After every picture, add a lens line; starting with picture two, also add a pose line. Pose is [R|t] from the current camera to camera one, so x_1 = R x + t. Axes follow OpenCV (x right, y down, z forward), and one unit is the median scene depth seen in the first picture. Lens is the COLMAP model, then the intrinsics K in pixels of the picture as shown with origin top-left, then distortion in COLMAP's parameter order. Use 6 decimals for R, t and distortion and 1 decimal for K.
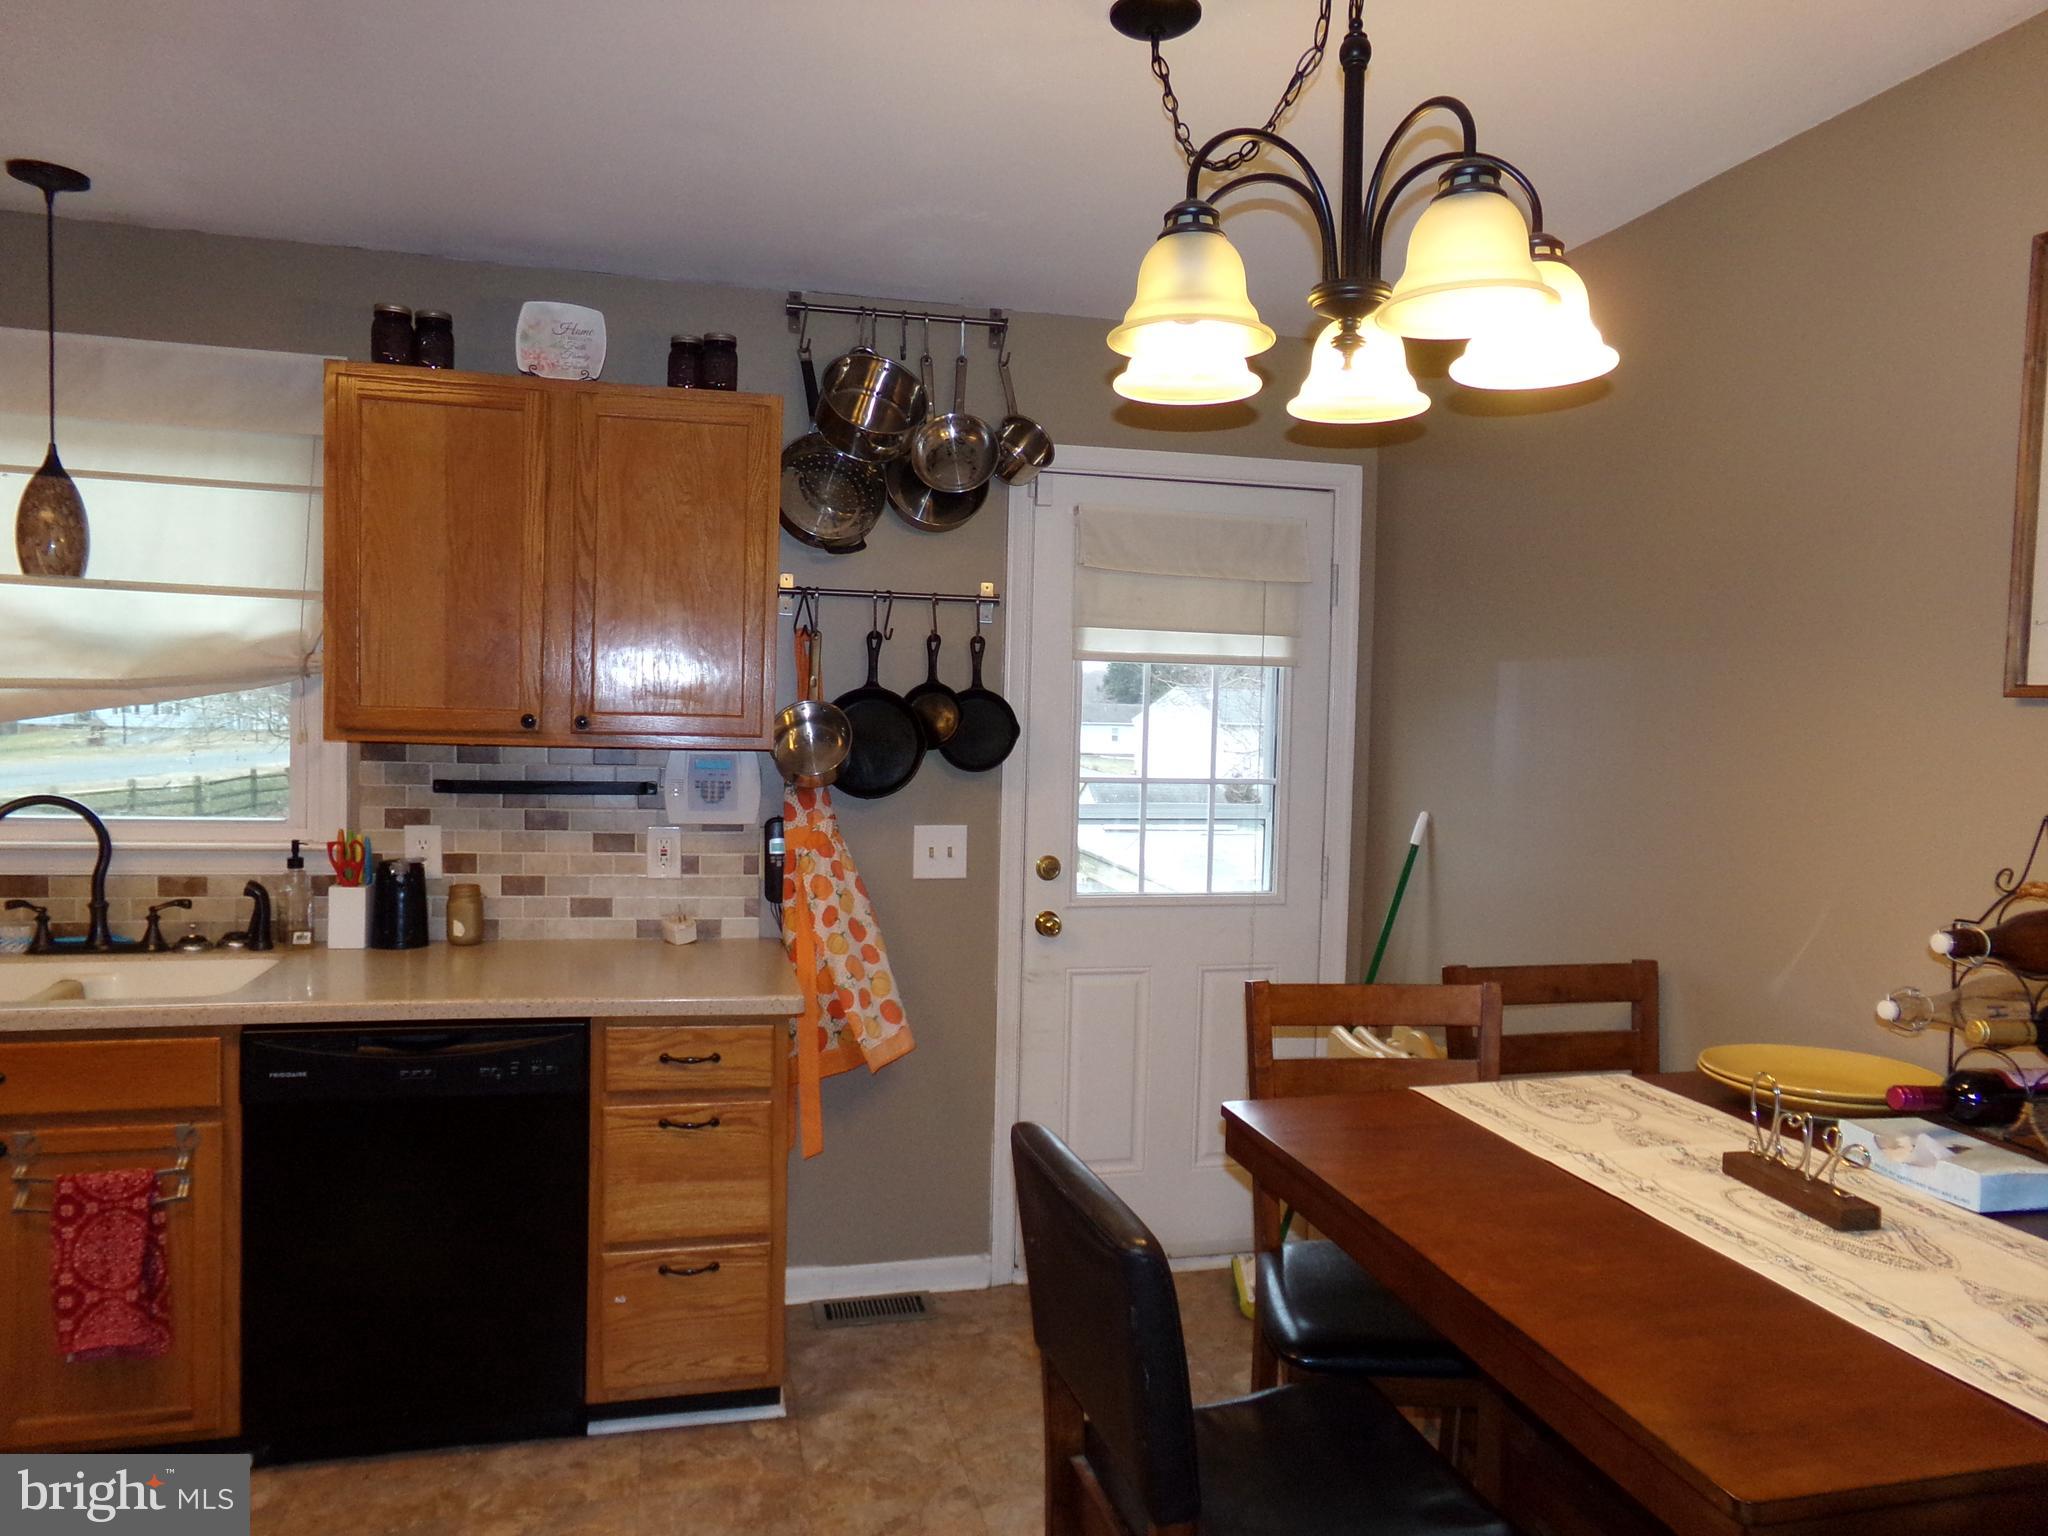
lens RADIAL K [[1386.9, 0, 1026.4], [0, 1386.9, 780.0], [0, 0, 1]] dist [-0.046863, 0.059725]
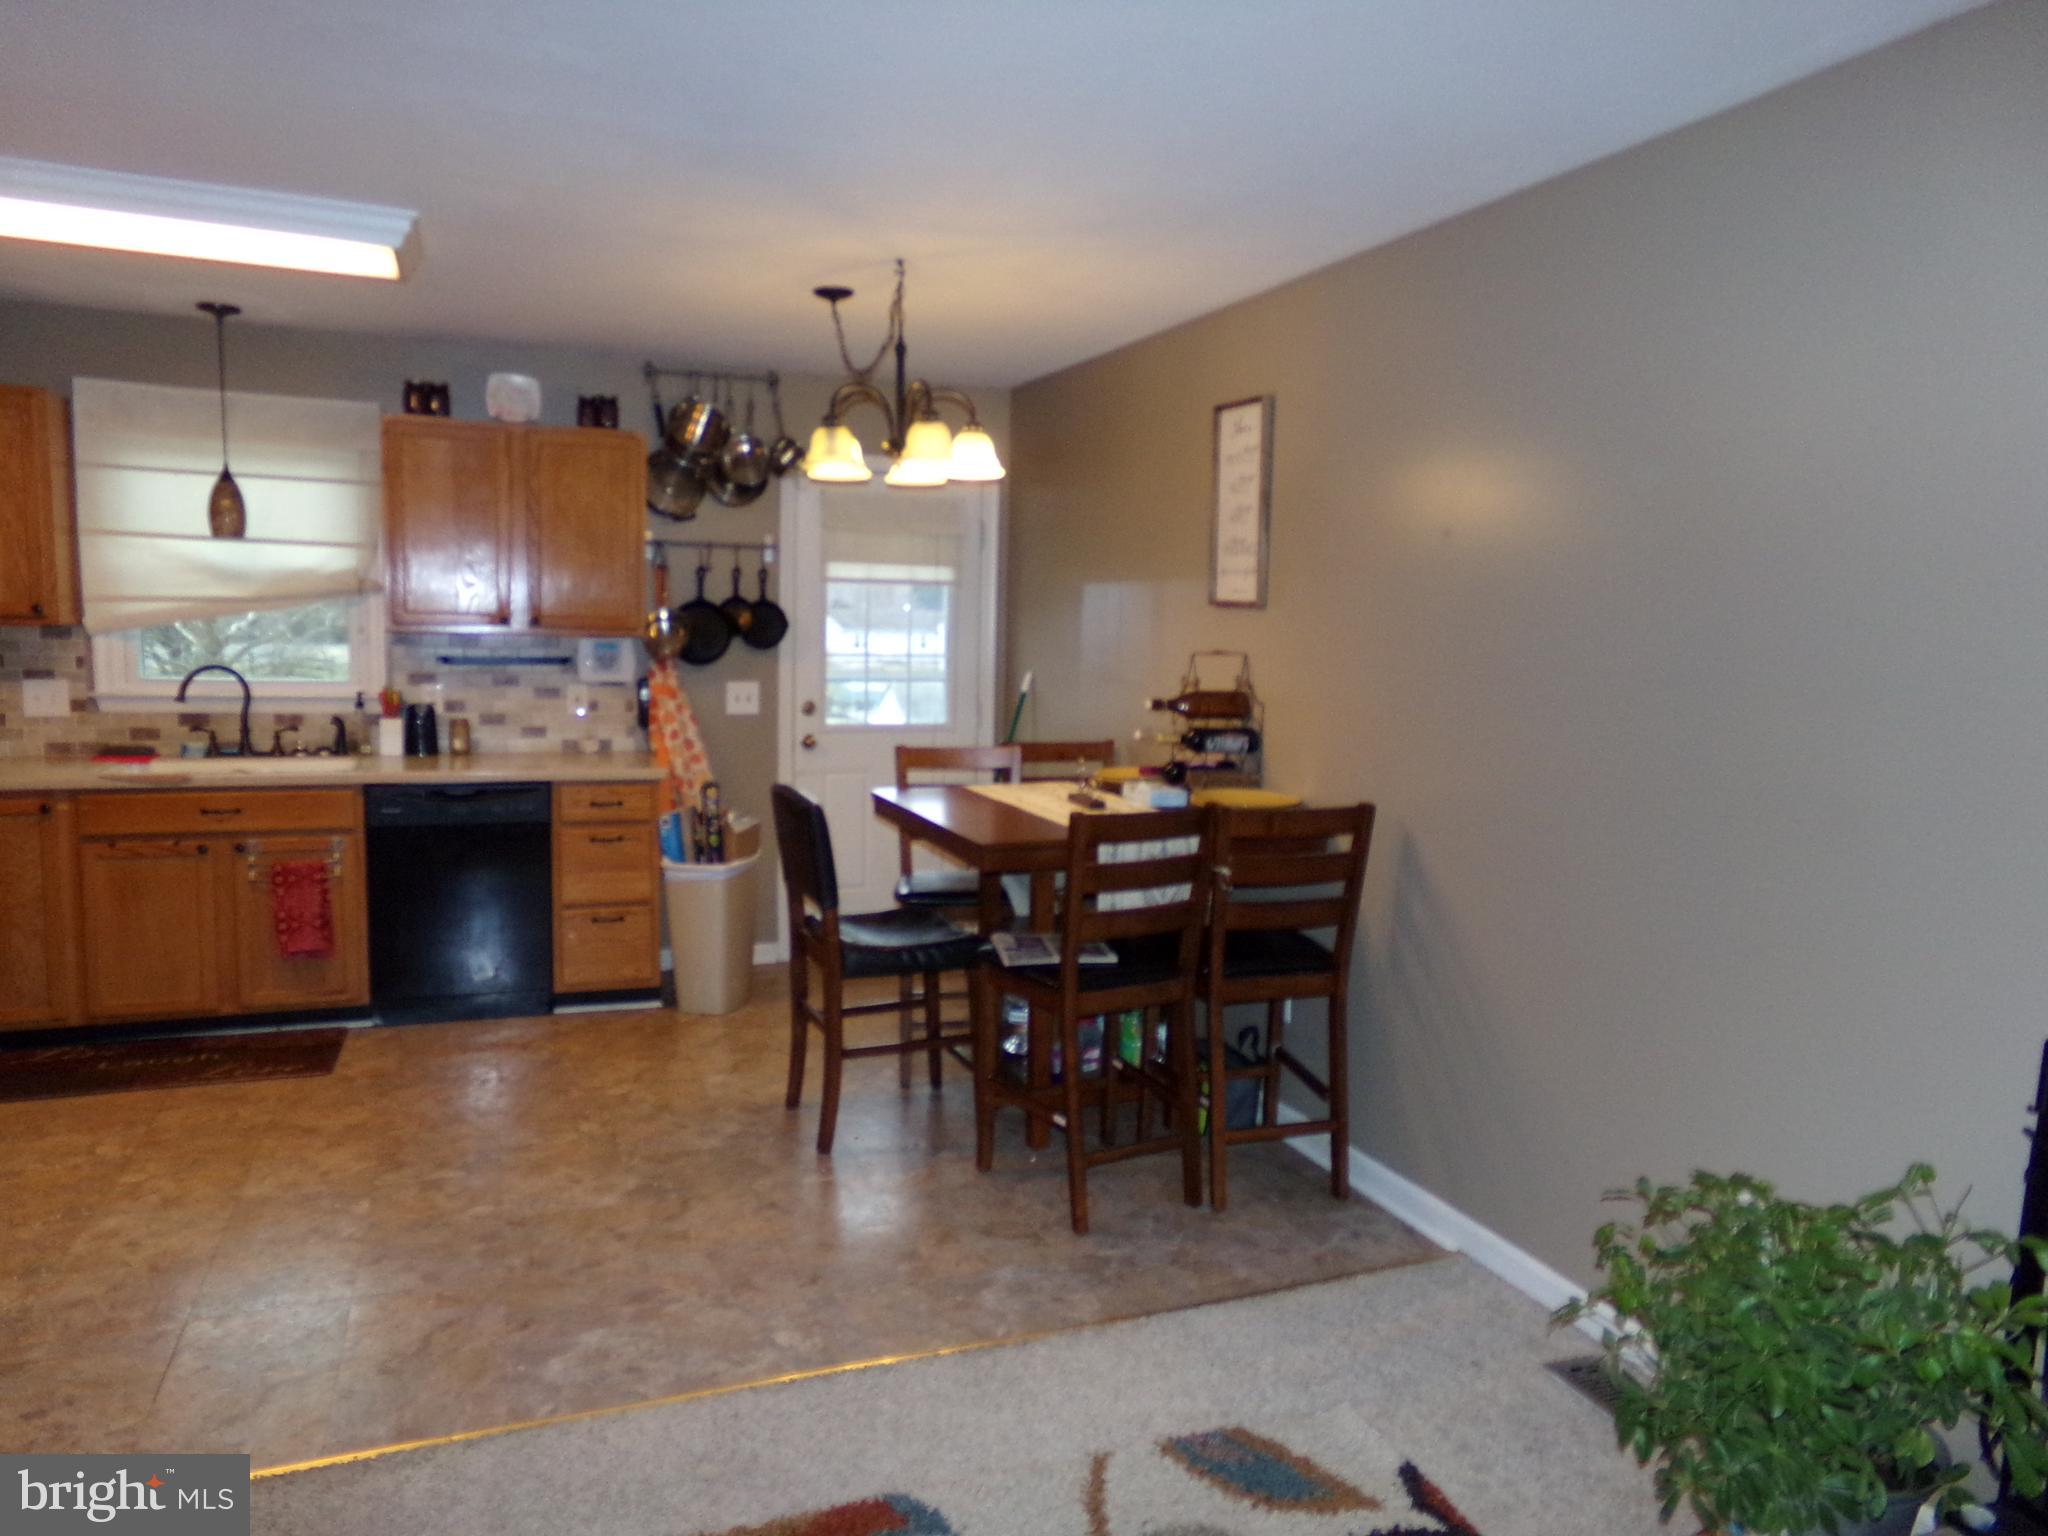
lens RADIAL K [[1386.9, 0, 999.4], [0, 1386.9, 786.6], [0, 0, 1]] dist [-0.046863, 0.059725]
pose [[0.993147, -0.016475, 0.115701, 0.057721], [0.007741, 0.997113, 0.075541, 0.040559], [-0.116612, -0.074128, 0.990407, -0.812579]]
